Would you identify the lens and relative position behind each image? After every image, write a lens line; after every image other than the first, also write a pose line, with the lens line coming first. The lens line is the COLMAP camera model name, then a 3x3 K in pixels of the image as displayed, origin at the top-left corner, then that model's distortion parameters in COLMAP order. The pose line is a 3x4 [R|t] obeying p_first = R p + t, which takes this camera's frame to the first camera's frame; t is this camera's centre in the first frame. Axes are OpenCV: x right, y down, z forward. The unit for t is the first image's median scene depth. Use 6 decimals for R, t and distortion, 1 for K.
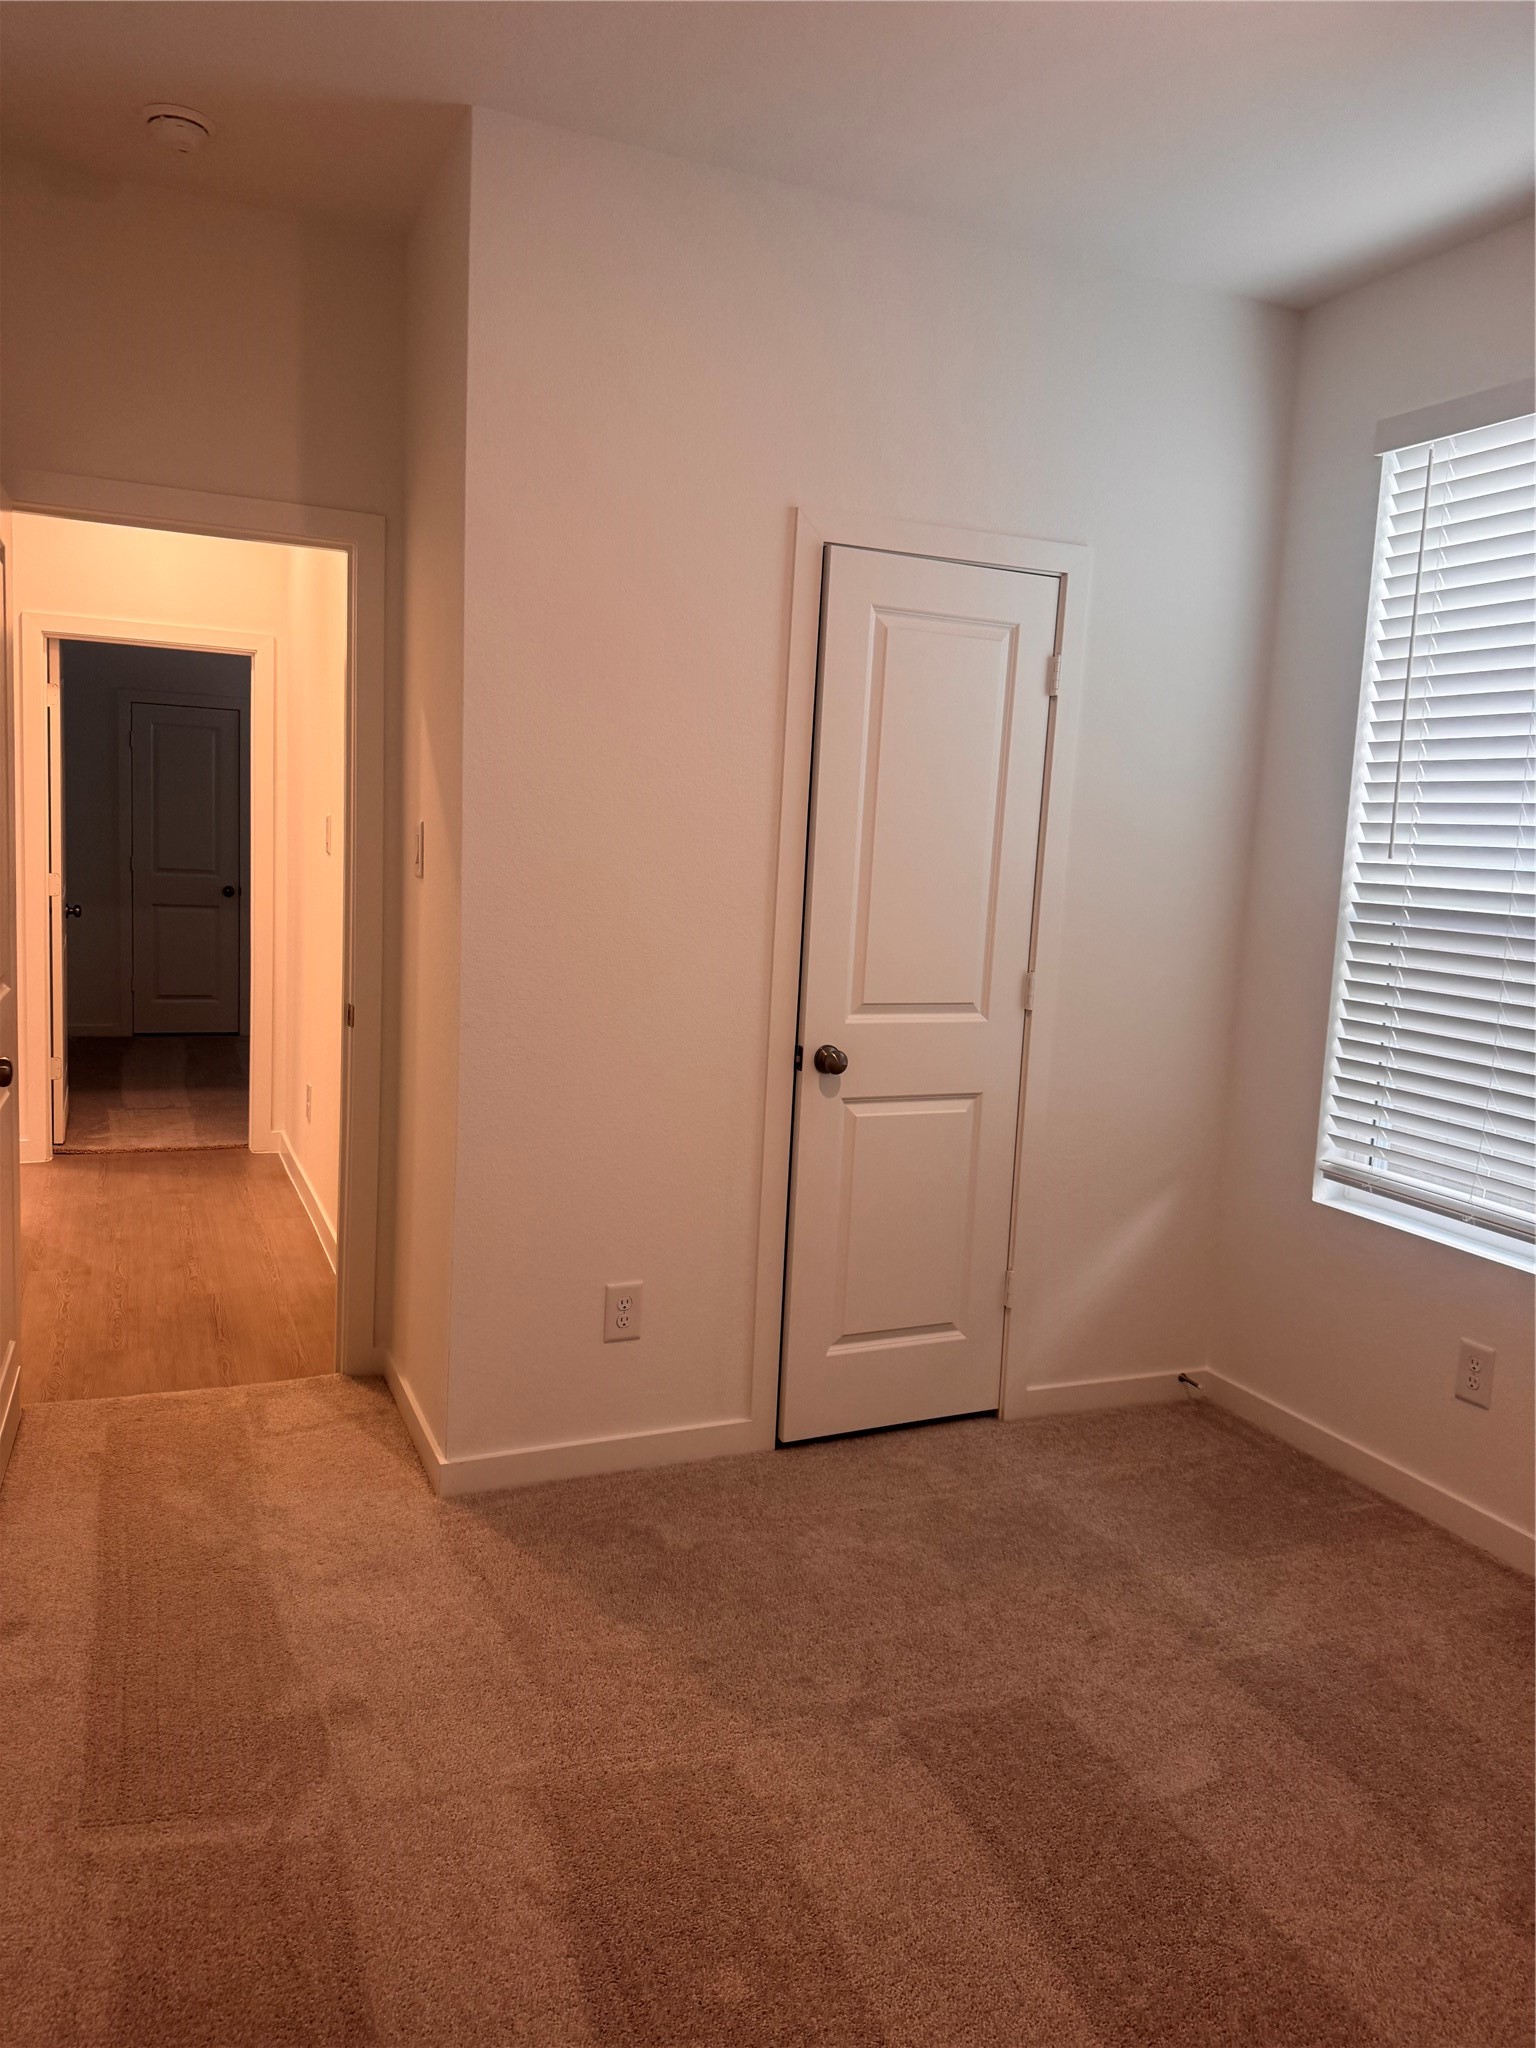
lens RADIAL K [[1460.0, 0, 757.9], [0, 1460.0, 1025.6], [0, 0, 1]] dist [0.086488, -0.090924]
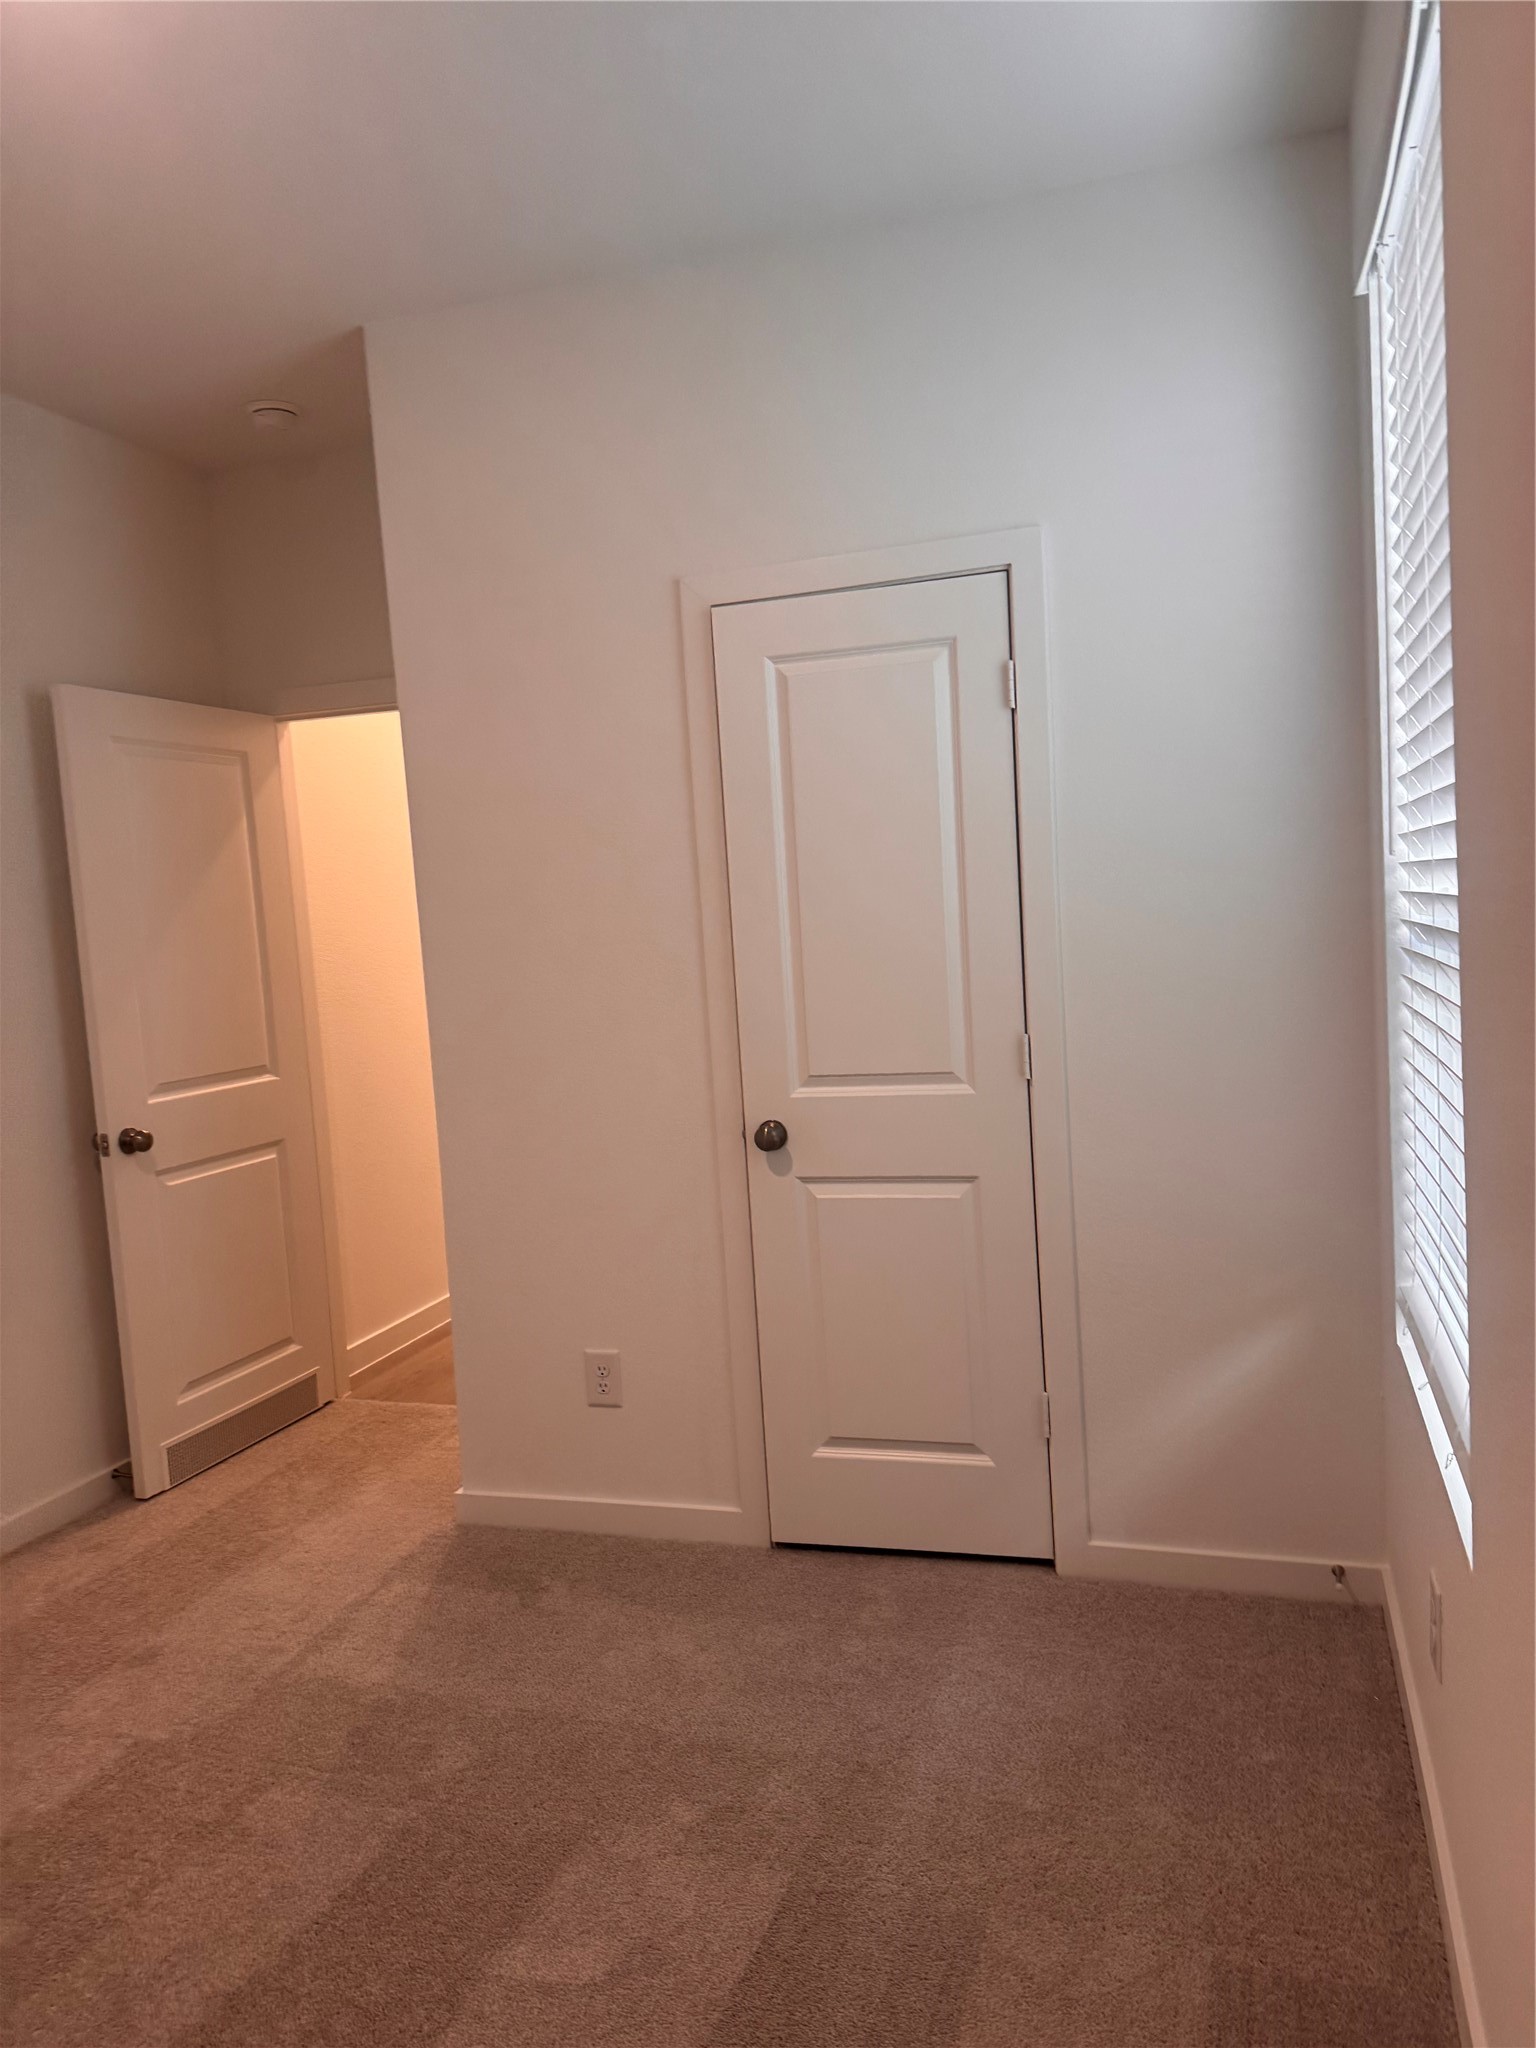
lens RADIAL K [[1460.0, 0, 762.0], [0, 1460.0, 1030.7], [0, 0, 1]] dist [0.086488, -0.090924]
pose [[0.746850, -0.037012, -0.663961, 0.652858], [0.011419, 0.999016, -0.042845, -0.004174], [0.664894, 0.024416, 0.746538, 0.278569]]
